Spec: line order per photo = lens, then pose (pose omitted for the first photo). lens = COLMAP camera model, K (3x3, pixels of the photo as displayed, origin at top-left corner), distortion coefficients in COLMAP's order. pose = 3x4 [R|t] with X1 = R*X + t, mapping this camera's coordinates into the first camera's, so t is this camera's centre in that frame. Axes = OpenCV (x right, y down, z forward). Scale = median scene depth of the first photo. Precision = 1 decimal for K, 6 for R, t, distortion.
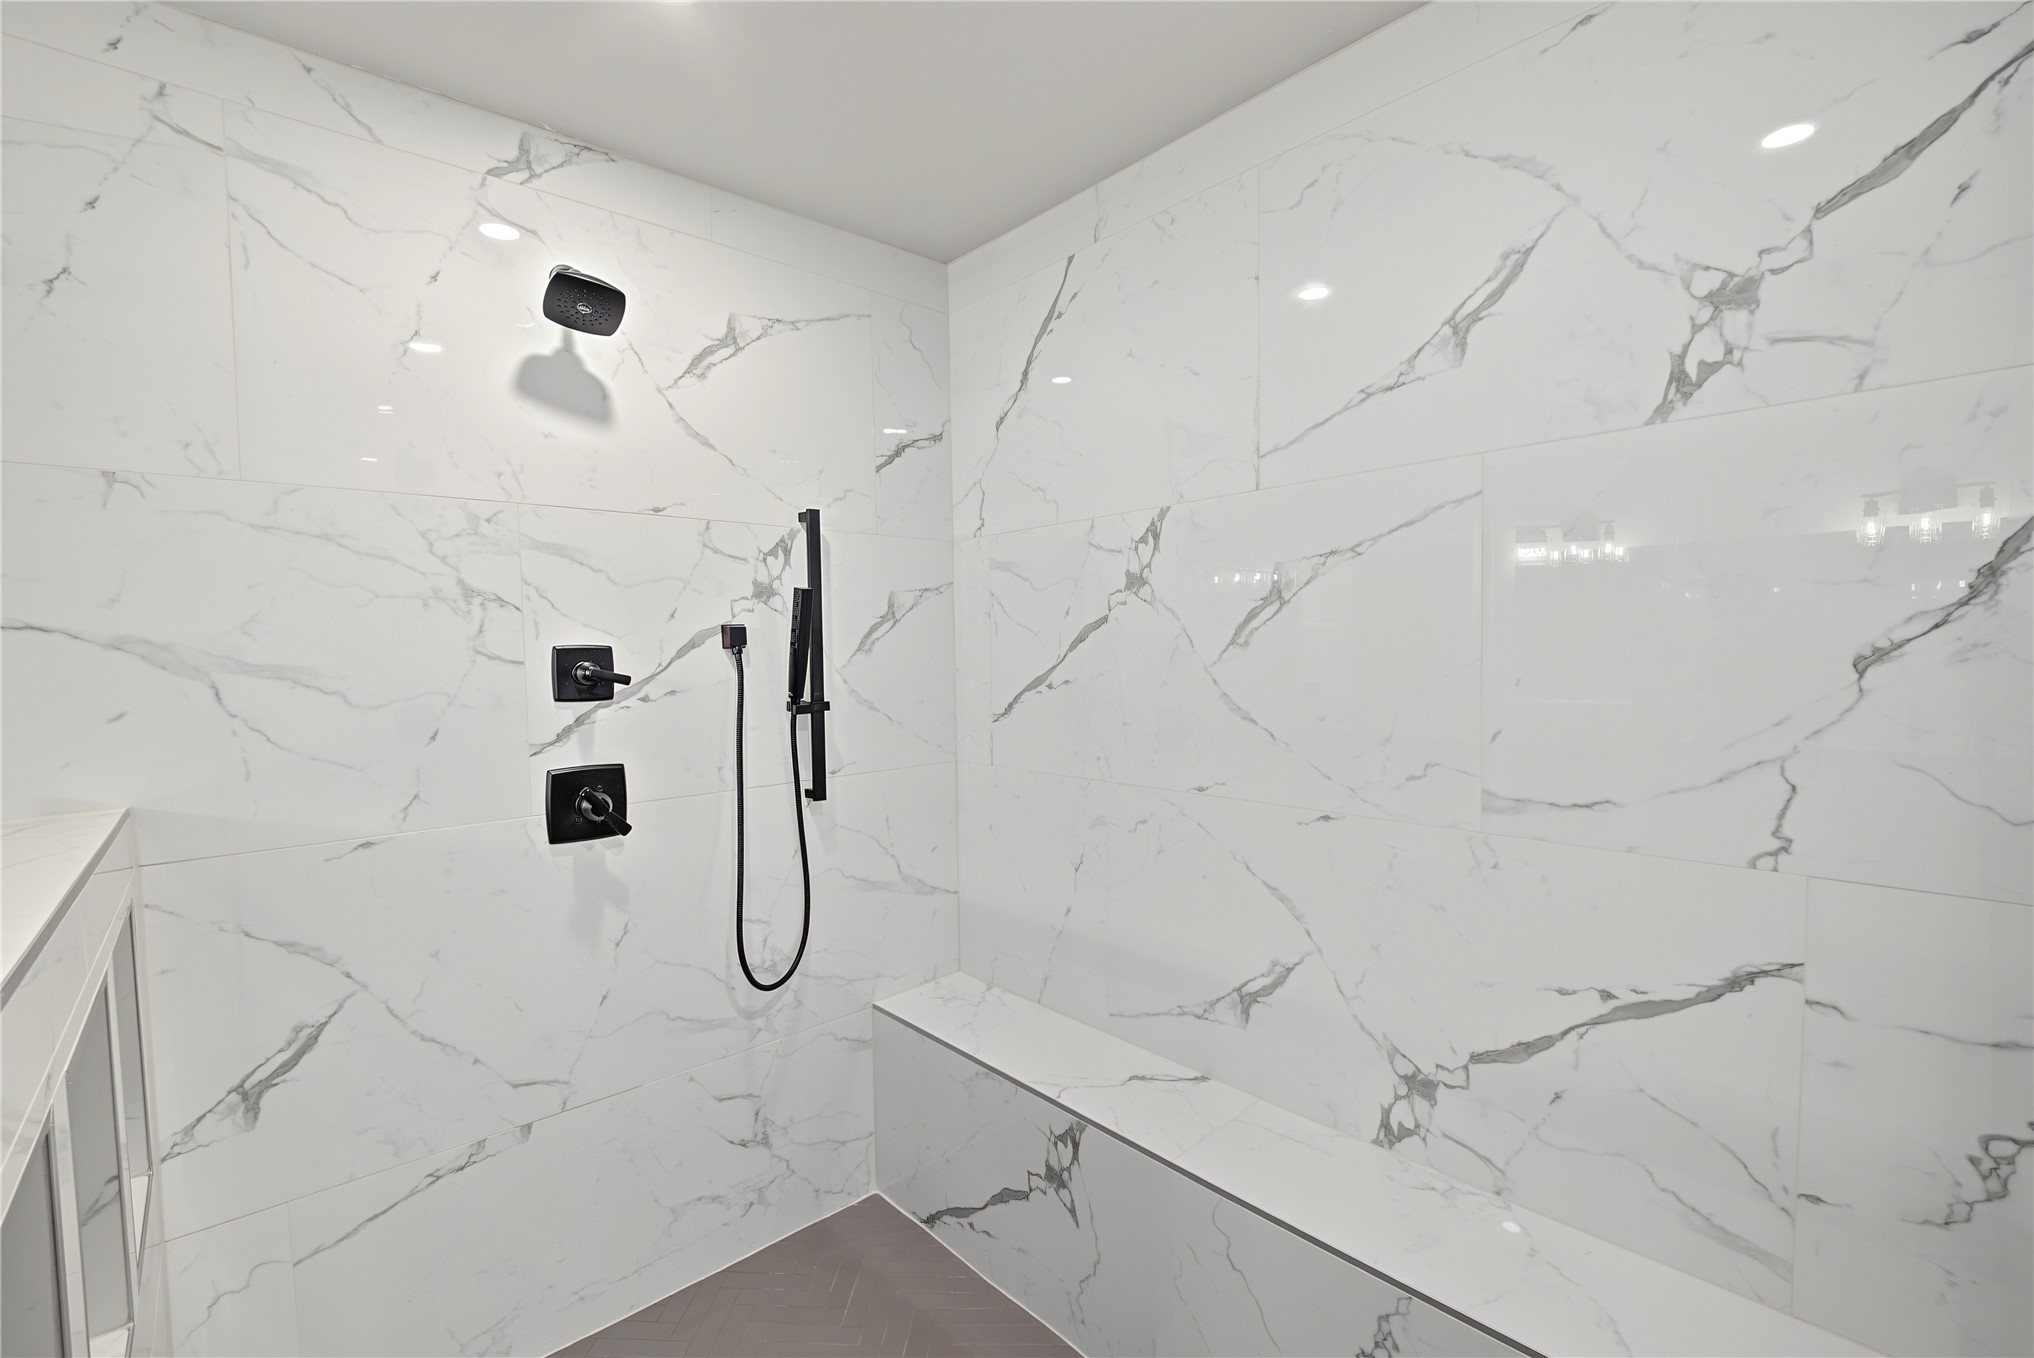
lens RADIAL K [[877.1, 0, 1066.6], [0, 877.1, 683.0], [0, 0, 1]] dist [-0.009193, 0.000372]
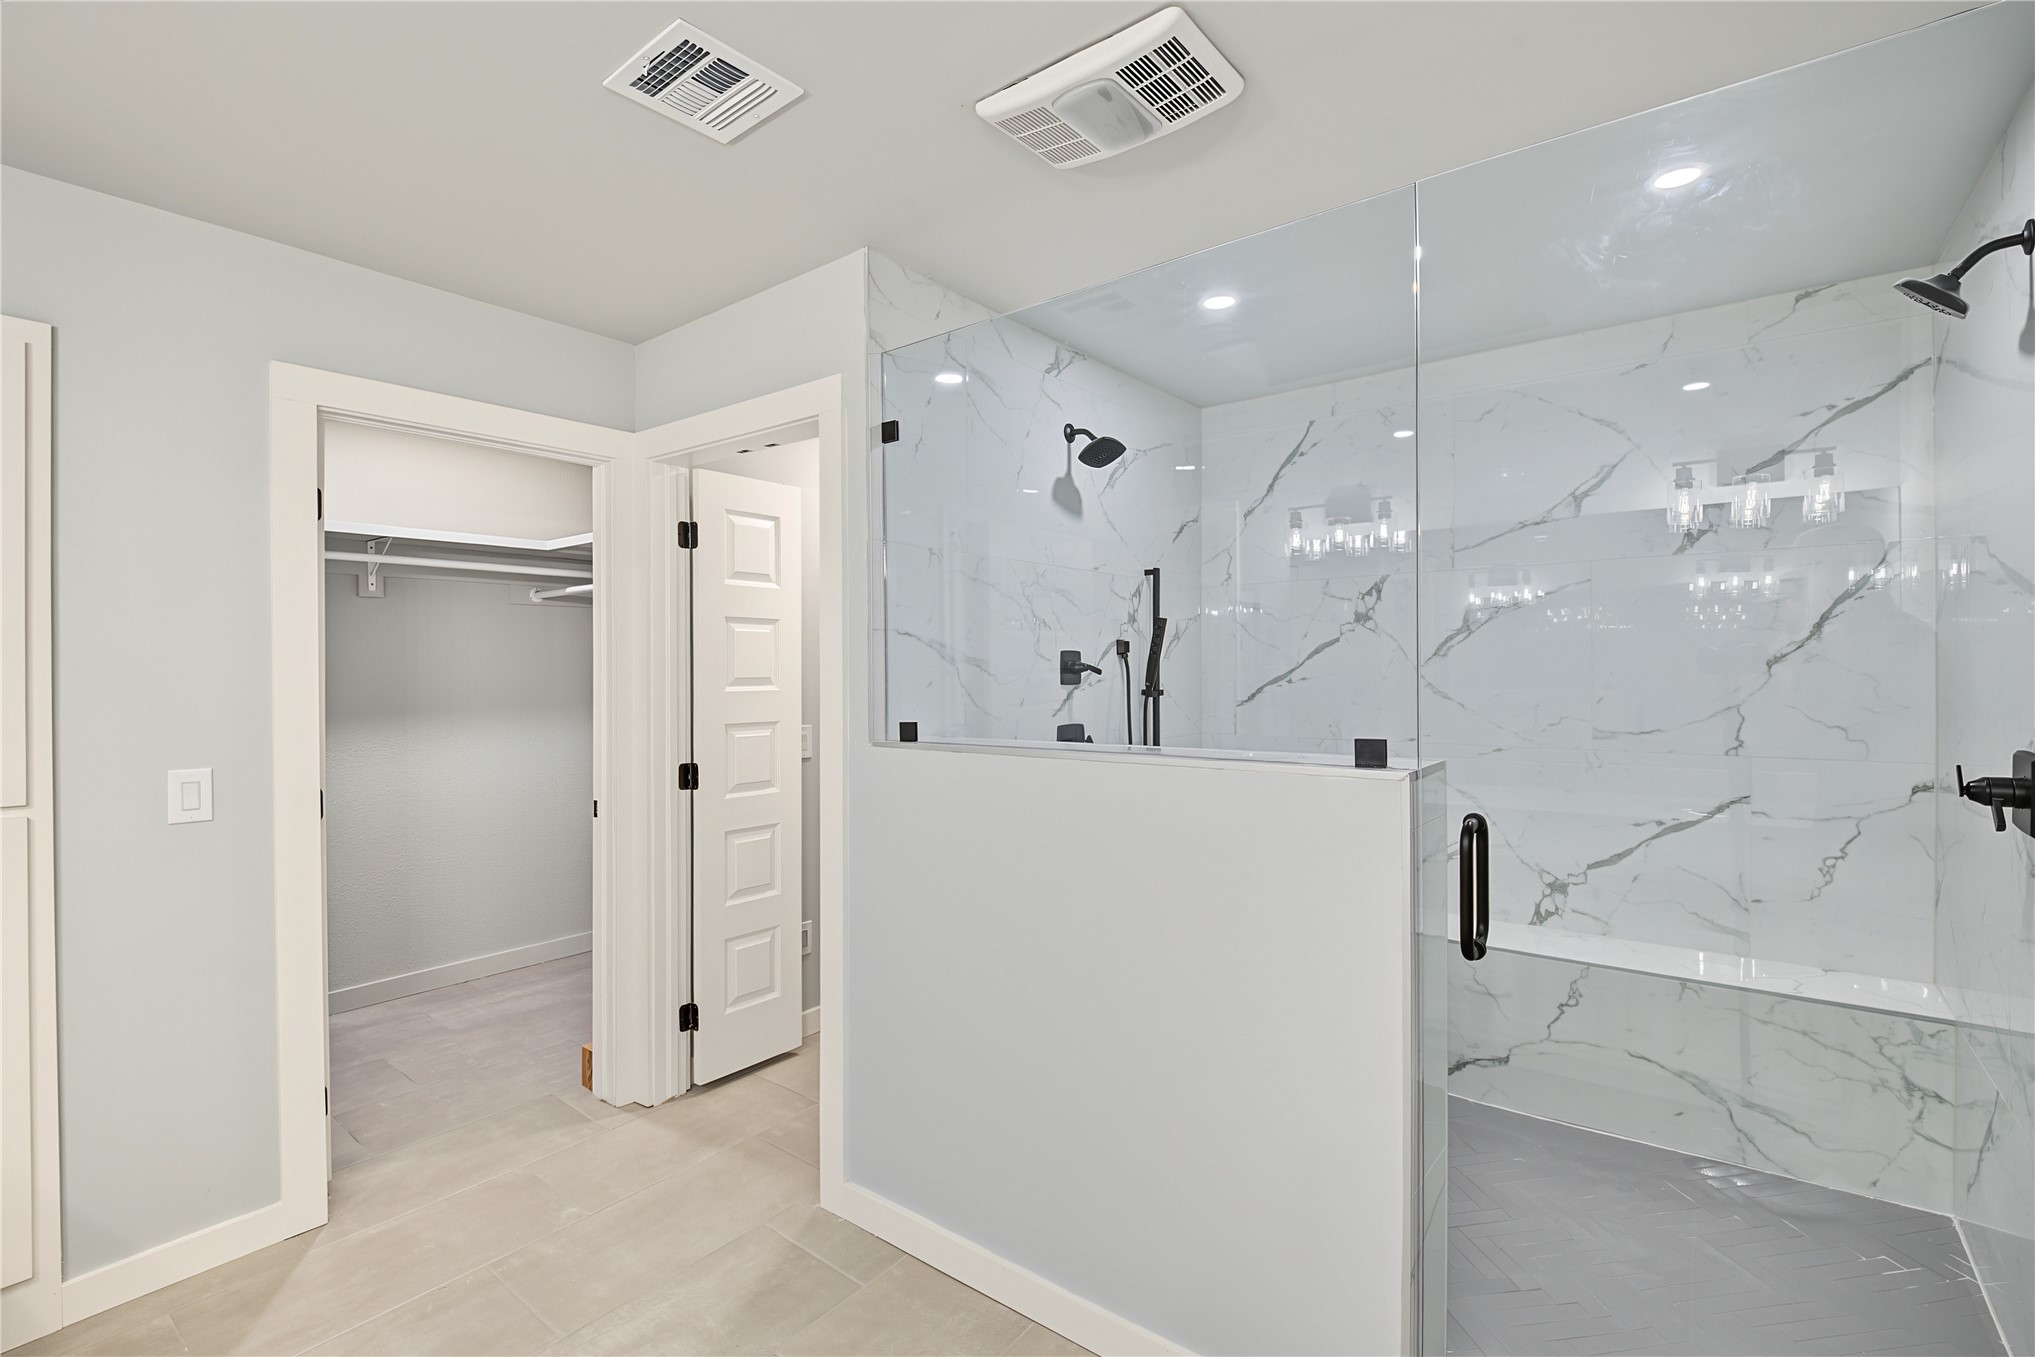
lens RADIAL K [[921.1, 0, 1024.7], [0, 921.1, 663.2], [0, 0, 1]] dist [-0.018759, -0.000455]
pose [[0.986290, 0.010402, 0.164695, -1.032884], [-0.002459, 0.998827, -0.048358, 0.070597], [-0.165005, 0.047290, 0.985158, -0.760692]]
